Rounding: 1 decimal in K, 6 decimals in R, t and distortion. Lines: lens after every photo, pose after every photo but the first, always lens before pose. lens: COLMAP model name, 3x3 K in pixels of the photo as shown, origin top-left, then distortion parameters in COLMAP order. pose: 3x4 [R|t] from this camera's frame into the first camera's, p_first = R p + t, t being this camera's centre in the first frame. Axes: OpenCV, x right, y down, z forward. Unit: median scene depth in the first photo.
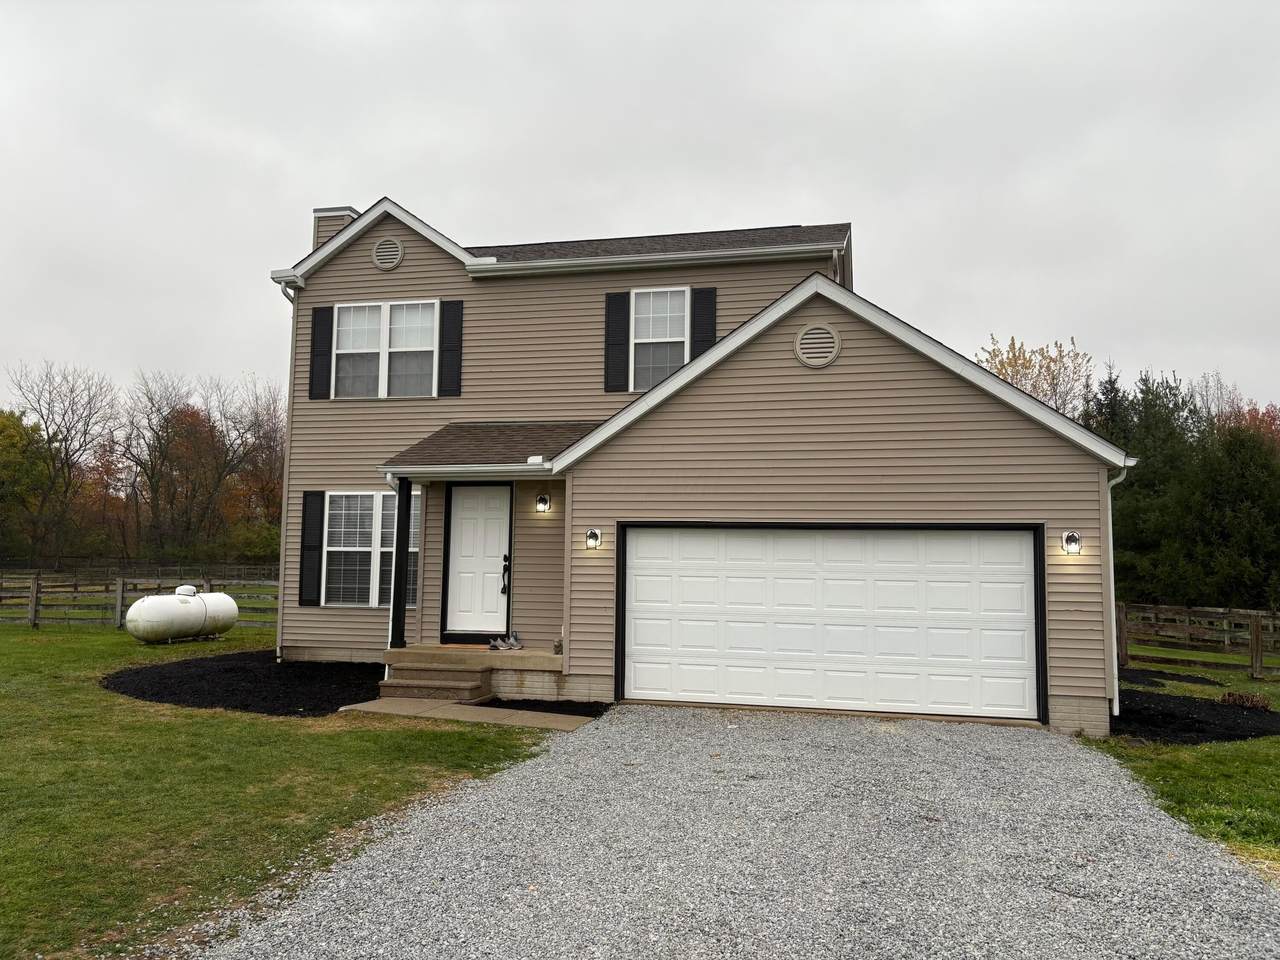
lens RADIAL K [[963.9, 0, 640.0], [0, 963.9, 480.0], [0, 0, 1]] dist [0.071450, -0.080572]
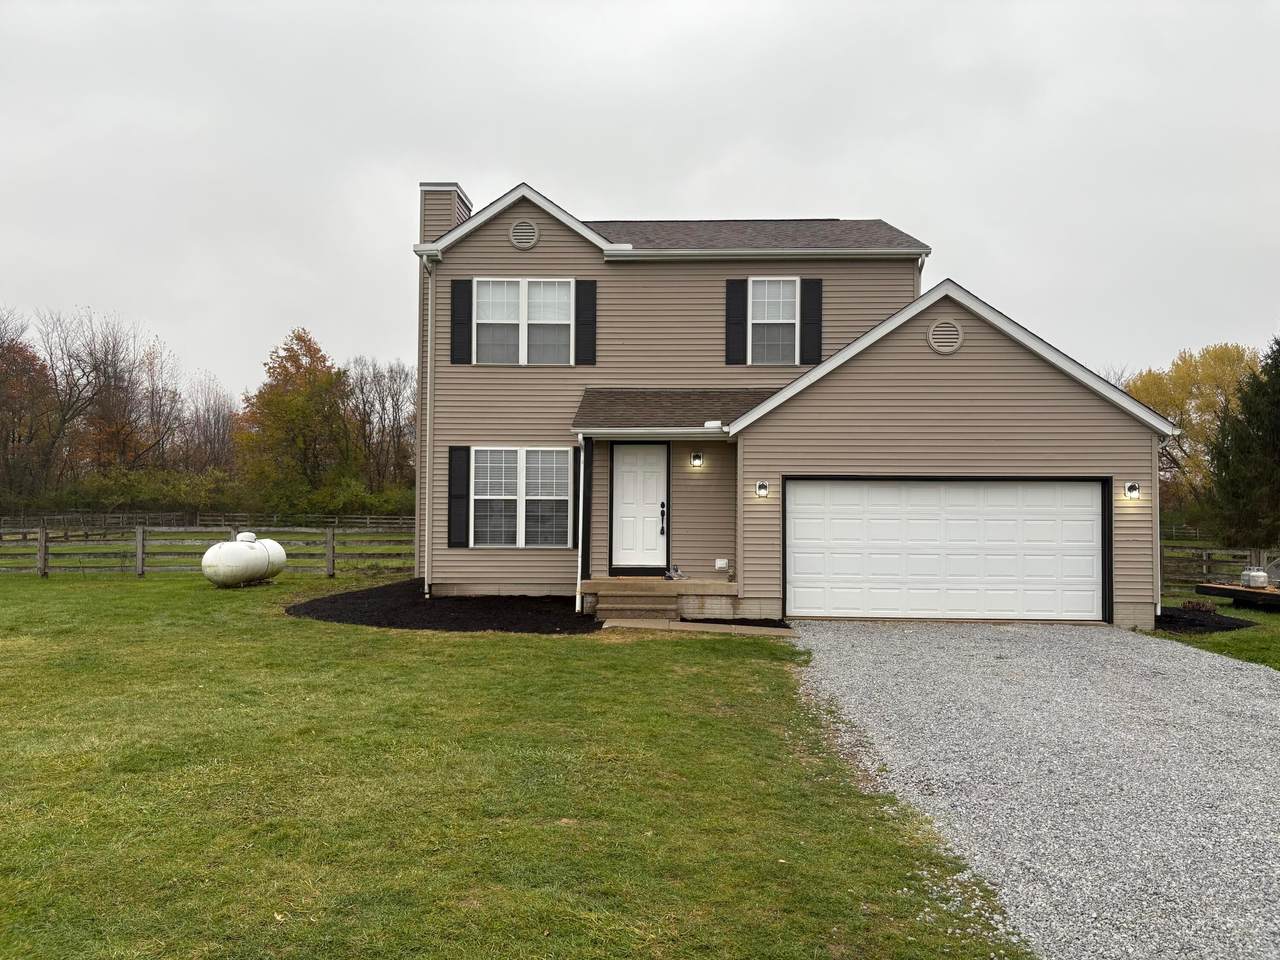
lens RADIAL K [[972.7, 0, 643.4], [0, 972.7, 486.8], [0, 0, 1]] dist [0.096858, -0.161771]
pose [[0.982056, -0.002832, 0.188571, -0.353302], [-0.009136, 0.997999, 0.062568, -0.014983], [-0.188371, -0.063168, 0.980064, -0.158189]]
